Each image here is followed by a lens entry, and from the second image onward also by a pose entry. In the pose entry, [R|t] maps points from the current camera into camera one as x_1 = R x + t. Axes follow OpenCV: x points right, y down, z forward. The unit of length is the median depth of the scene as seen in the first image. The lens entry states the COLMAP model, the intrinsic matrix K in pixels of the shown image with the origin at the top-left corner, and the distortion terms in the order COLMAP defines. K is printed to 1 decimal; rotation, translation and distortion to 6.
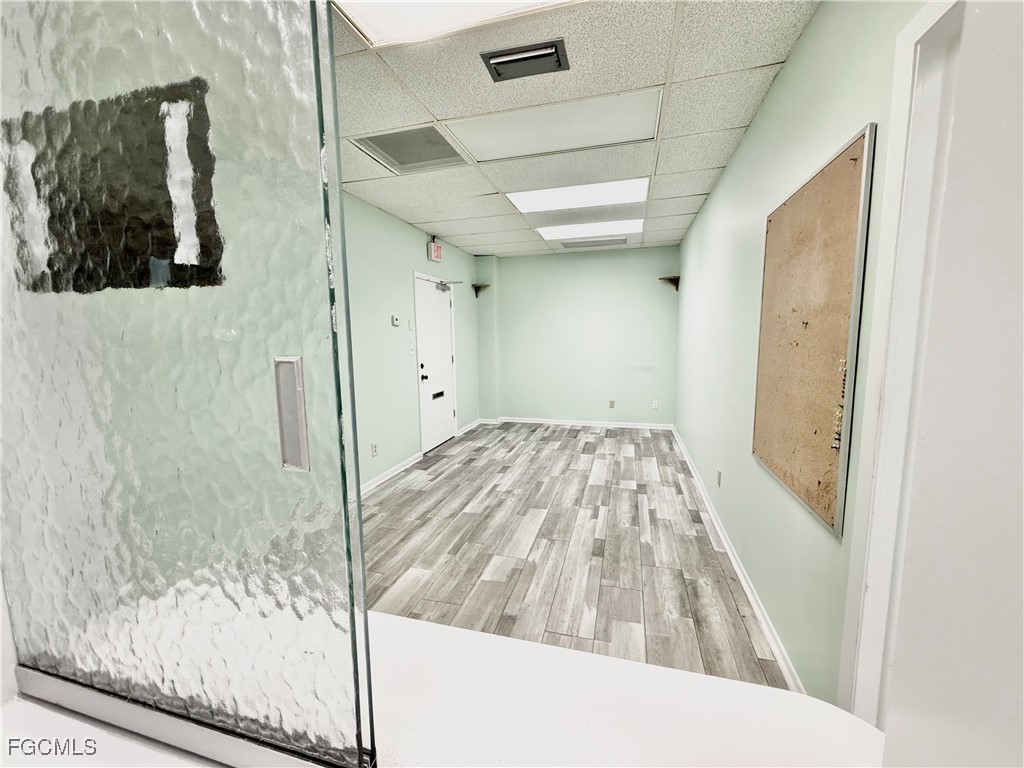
lens RADIAL K [[405.1, 0, 511.2], [0, 405.1, 385.0], [0, 0, 1]] dist [0.000995, -0.000420]
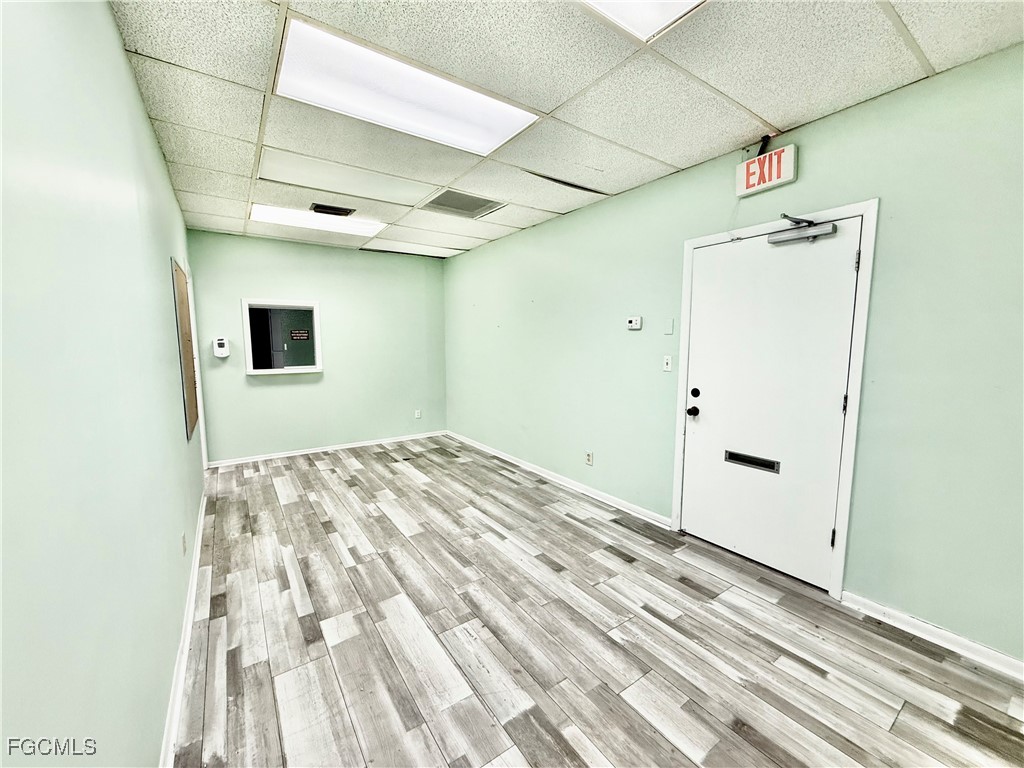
lens RADIAL K [[405.1, 0, 510.2], [0, 405.1, 380.1], [0, 0, 1]] dist [0.000995, -0.000420]
pose [[-0.628885, 0.090098, -0.772261, 0.588208], [-0.084564, 0.979444, 0.183133, -0.213017], [0.772886, 0.180475, -0.608339, 1.596420]]
